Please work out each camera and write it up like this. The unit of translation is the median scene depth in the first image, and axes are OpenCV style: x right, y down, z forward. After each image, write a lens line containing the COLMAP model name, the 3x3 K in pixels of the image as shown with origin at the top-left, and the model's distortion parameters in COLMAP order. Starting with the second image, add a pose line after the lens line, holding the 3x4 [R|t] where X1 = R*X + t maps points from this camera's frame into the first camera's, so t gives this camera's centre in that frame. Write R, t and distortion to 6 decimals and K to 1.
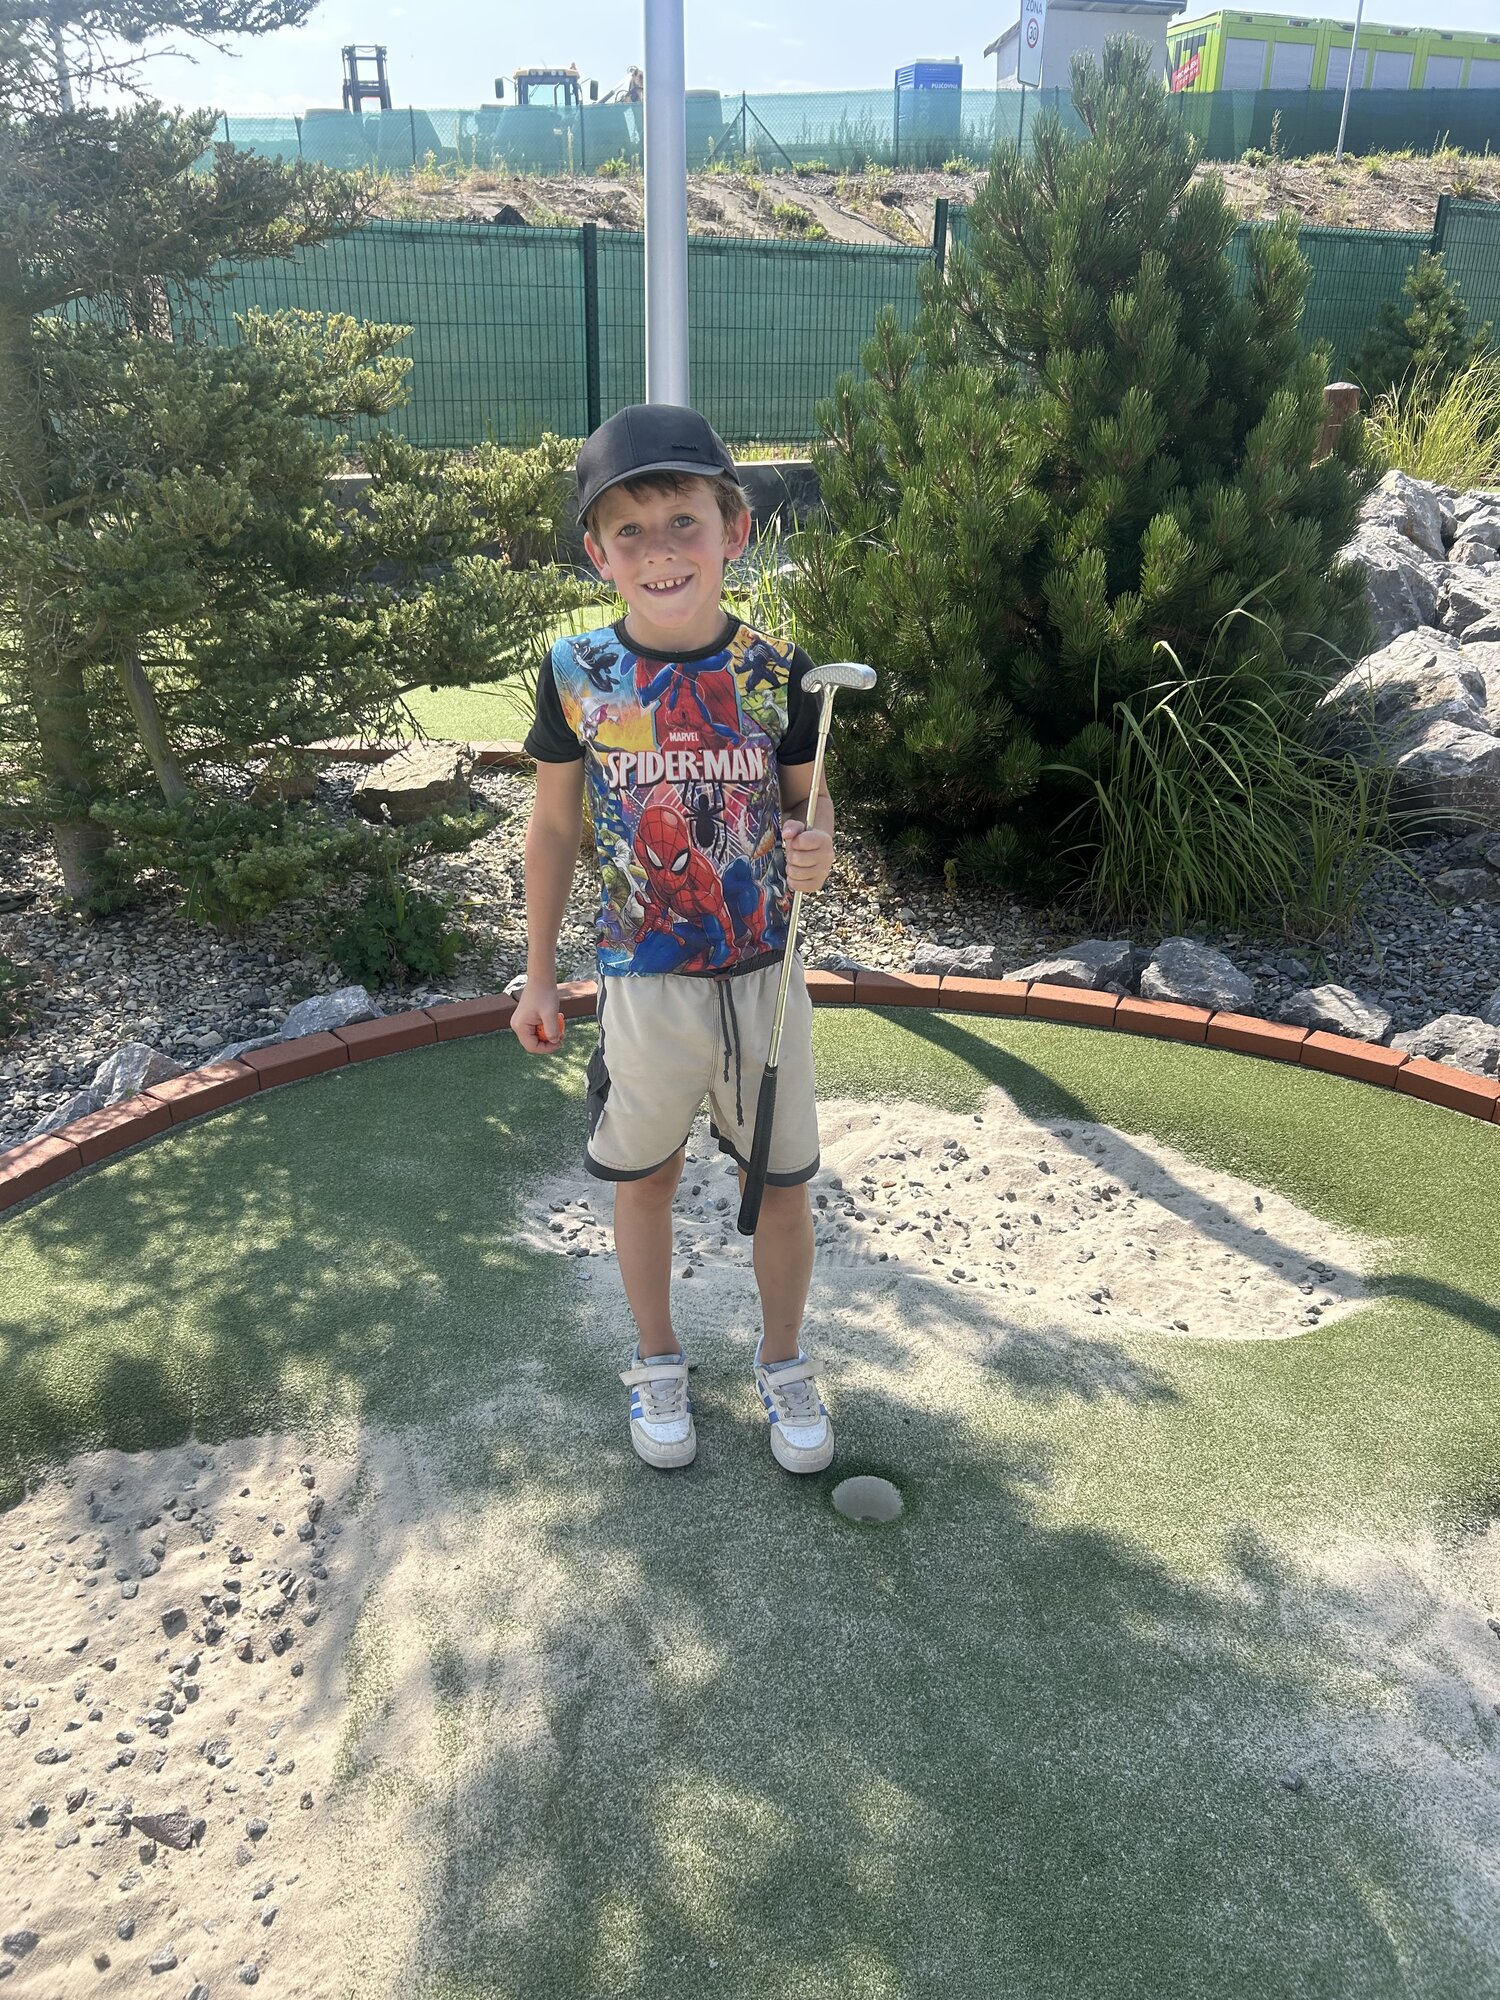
lens RADIAL K [[1508.2, 0, 771.4], [0, 1508.2, 979.2], [0, 0, 1]] dist [0.083585, -0.086148]
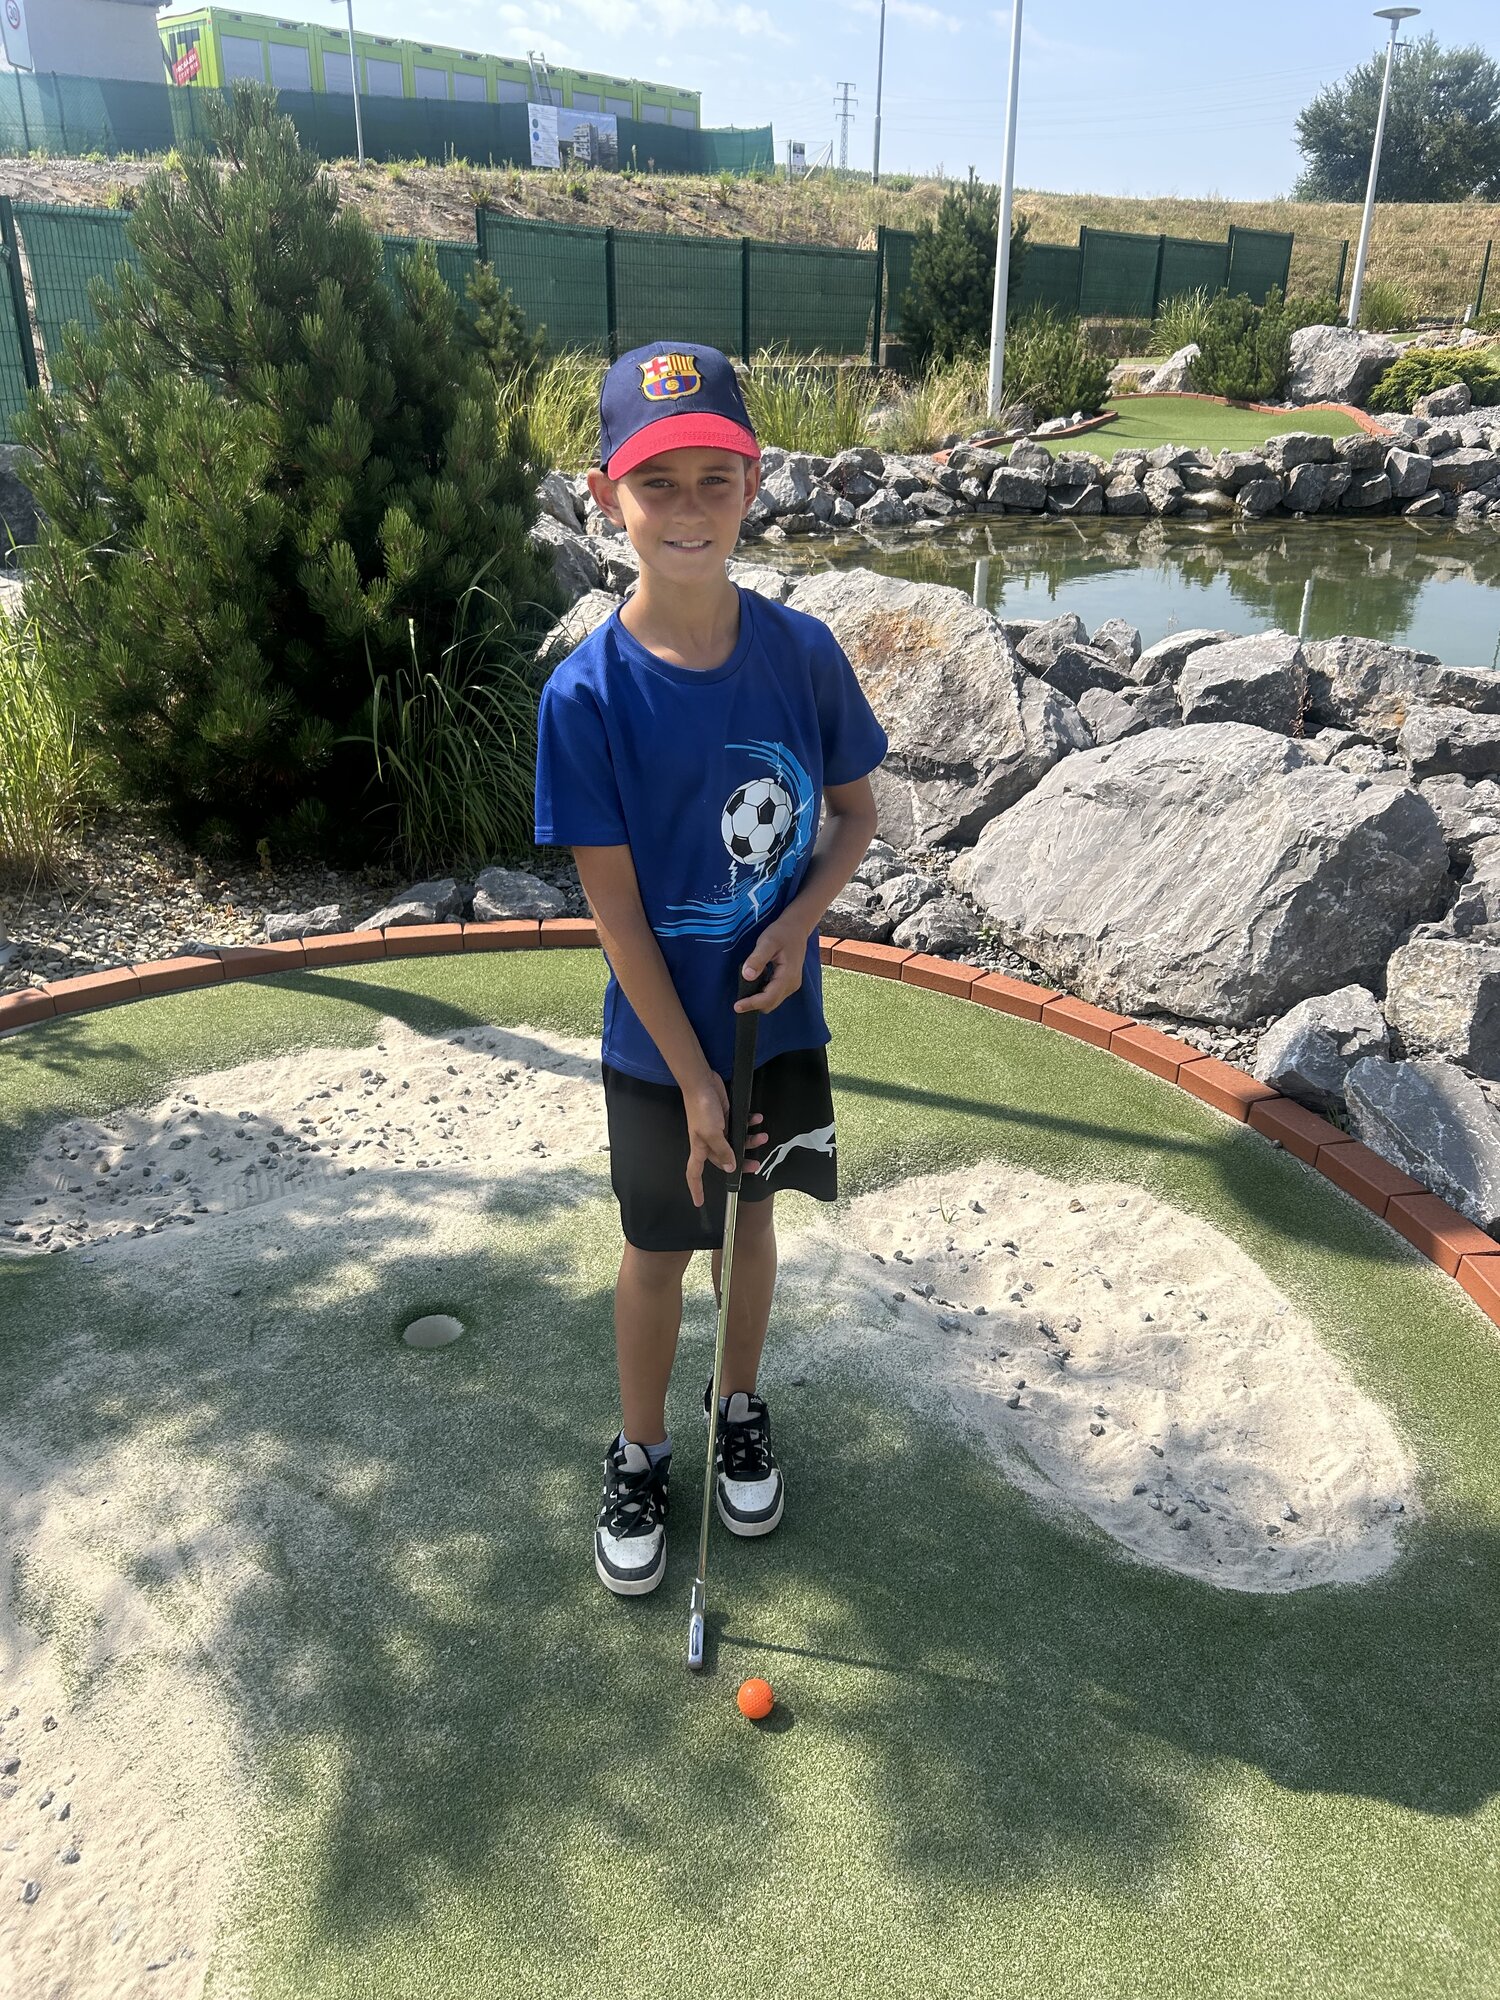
lens RADIAL K [[1508.2, 0, 771.4], [0, 1508.2, 979.2], [0, 0, 1]] dist [0.083585, -0.086148]
pose [[0.841339, -0.216995, 0.495038, -0.148902], [0.212884, 0.974878, 0.065523, 0.026391], [-0.496820, 0.050259, 0.866397, -0.119359]]
